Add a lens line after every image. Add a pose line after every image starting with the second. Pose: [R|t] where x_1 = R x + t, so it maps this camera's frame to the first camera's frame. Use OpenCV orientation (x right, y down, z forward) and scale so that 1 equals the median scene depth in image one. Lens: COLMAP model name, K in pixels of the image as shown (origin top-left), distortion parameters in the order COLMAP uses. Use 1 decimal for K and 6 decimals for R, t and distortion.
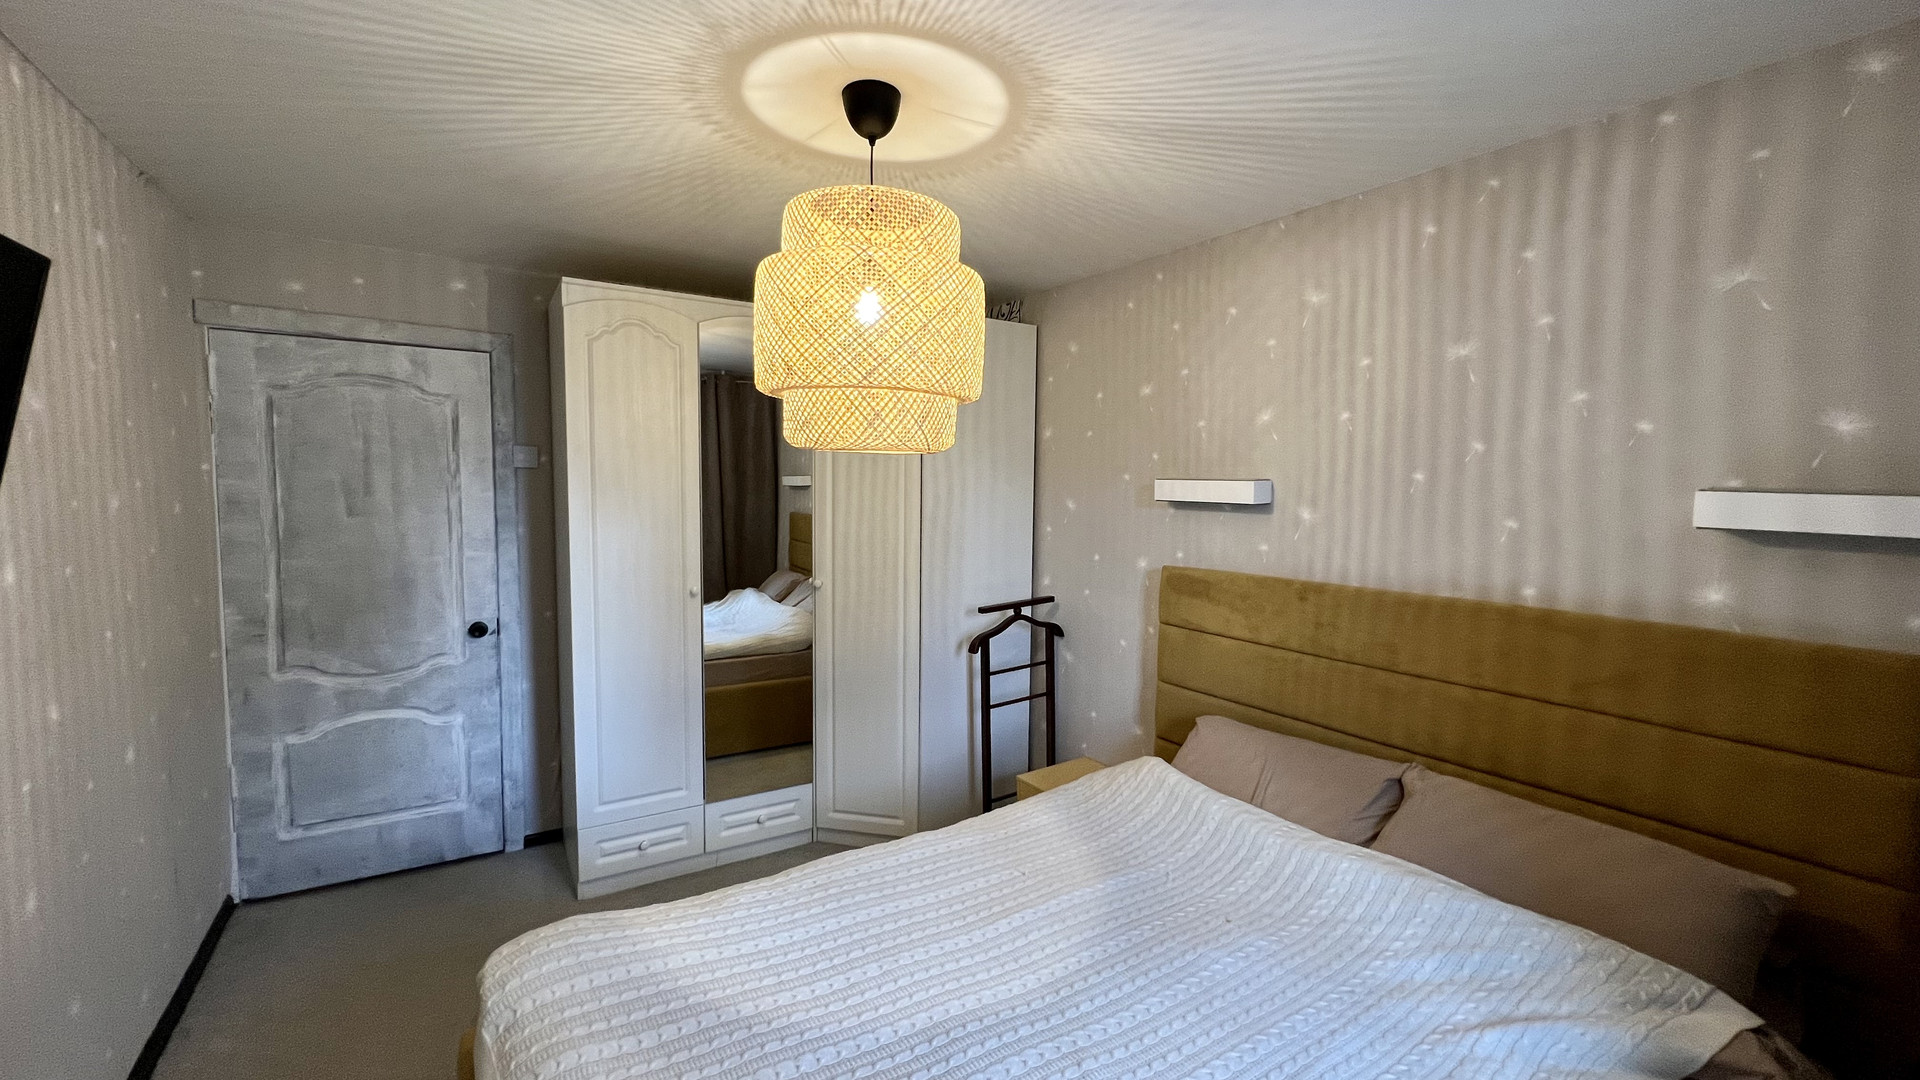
lens RADIAL K [[773.3, 0, 964.9], [0, 773.3, 541.1], [0, 0, 1]] dist [-0.000887, 0.000919]
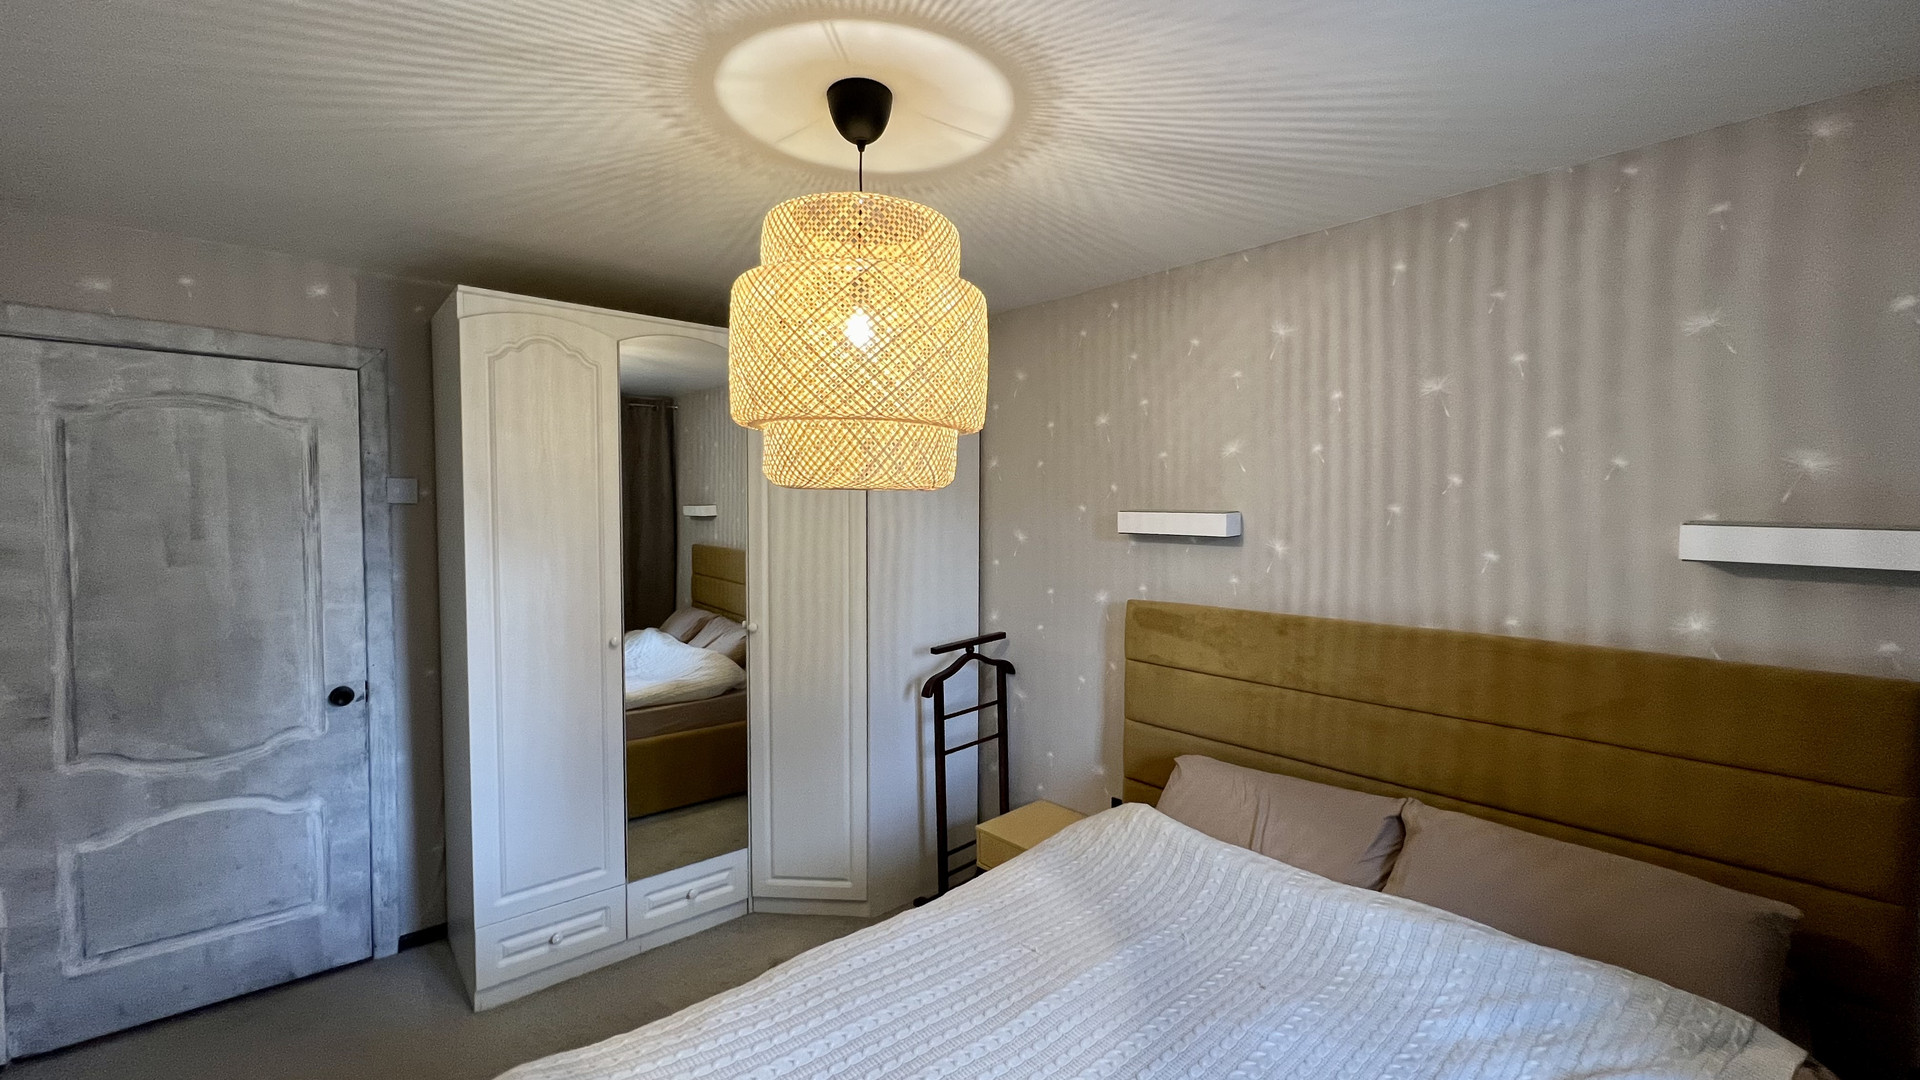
lens RADIAL K [[773.3, 0, 964.9], [0, 773.3, 541.1], [0, 0, 1]] dist [-0.000887, 0.000919]
pose [[0.988594, -0.015661, 0.149789, -0.091929], [0.020151, 0.999391, -0.028501, -0.018679], [-0.149251, 0.031194, 0.988307, 0.067977]]
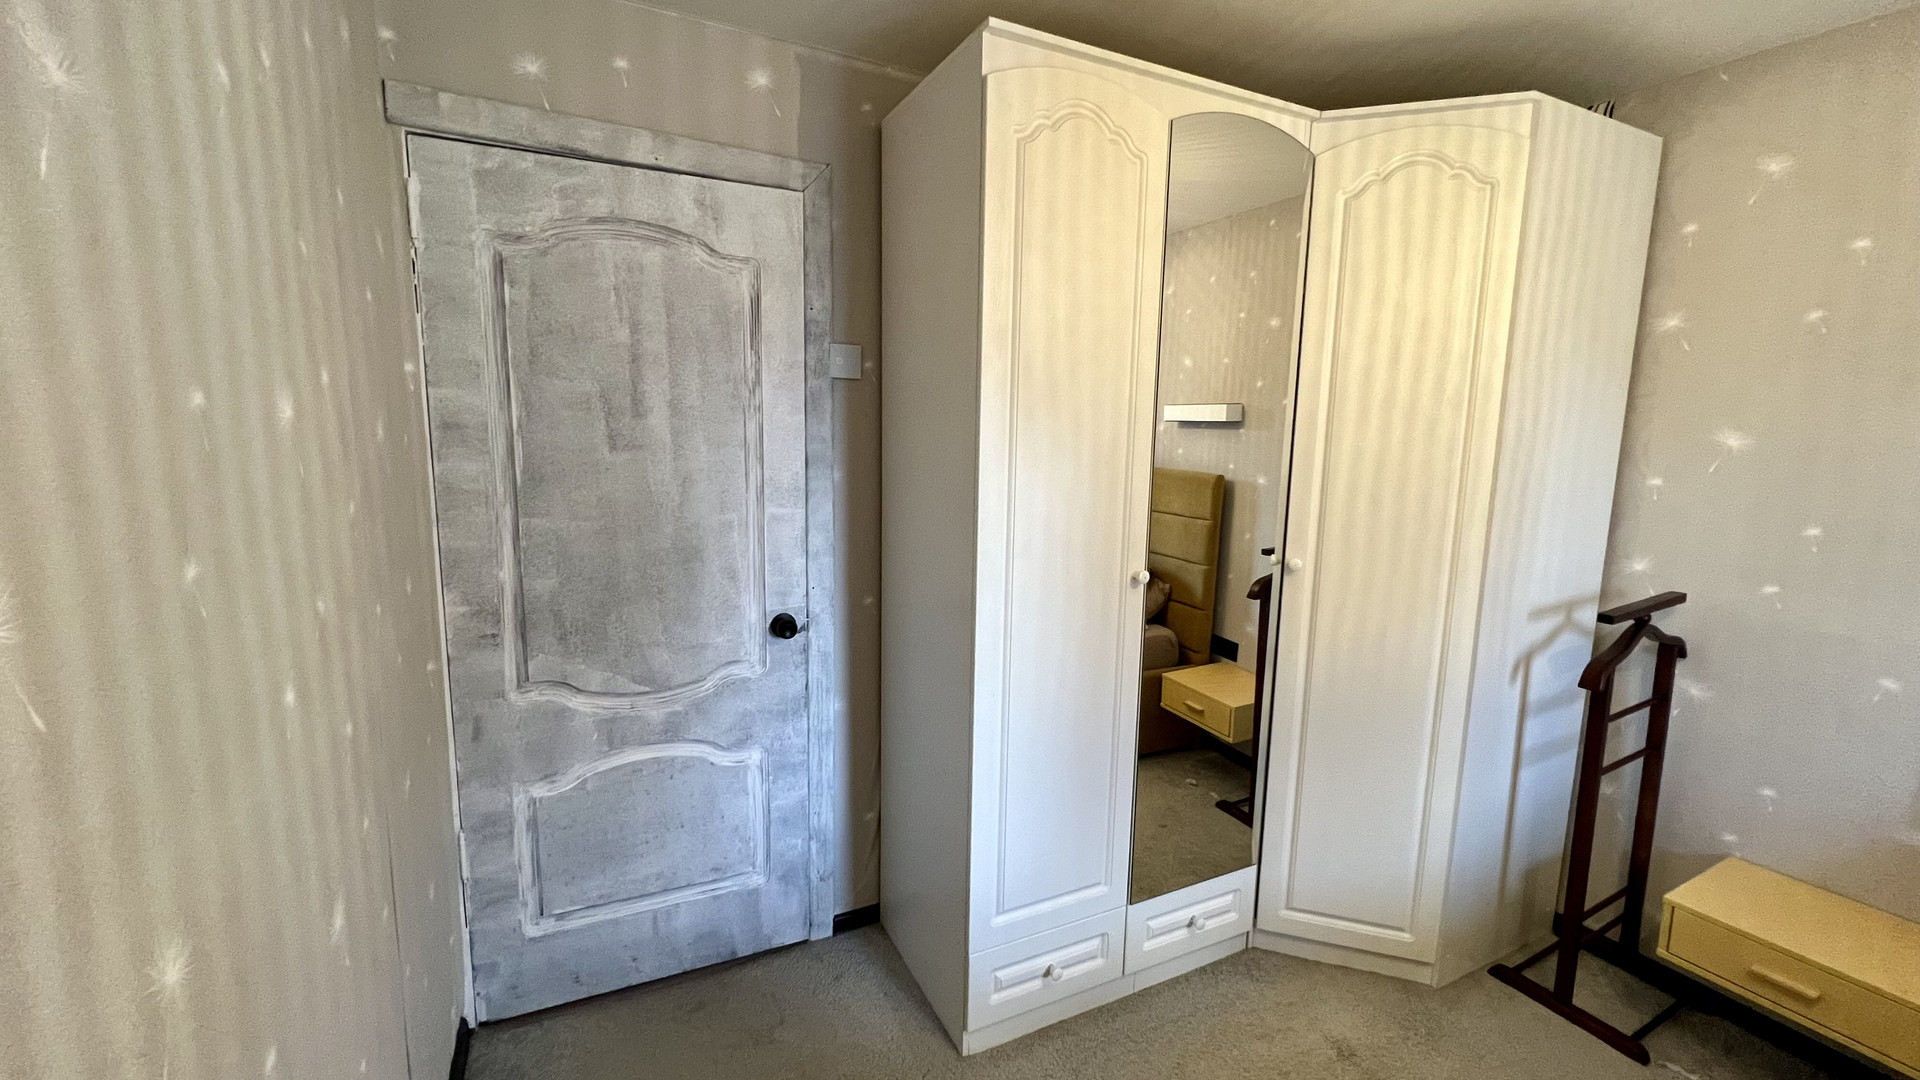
lens RADIAL K [[773.3, 0, 964.9], [0, 773.3, 541.1], [0, 0, 1]] dist [-0.000887, 0.000919]
pose [[0.994631, 0.018515, -0.101815, -0.464252], [-0.011552, 0.997580, 0.068562, -0.005141], [0.102838, -0.067017, 0.992438, 0.413900]]
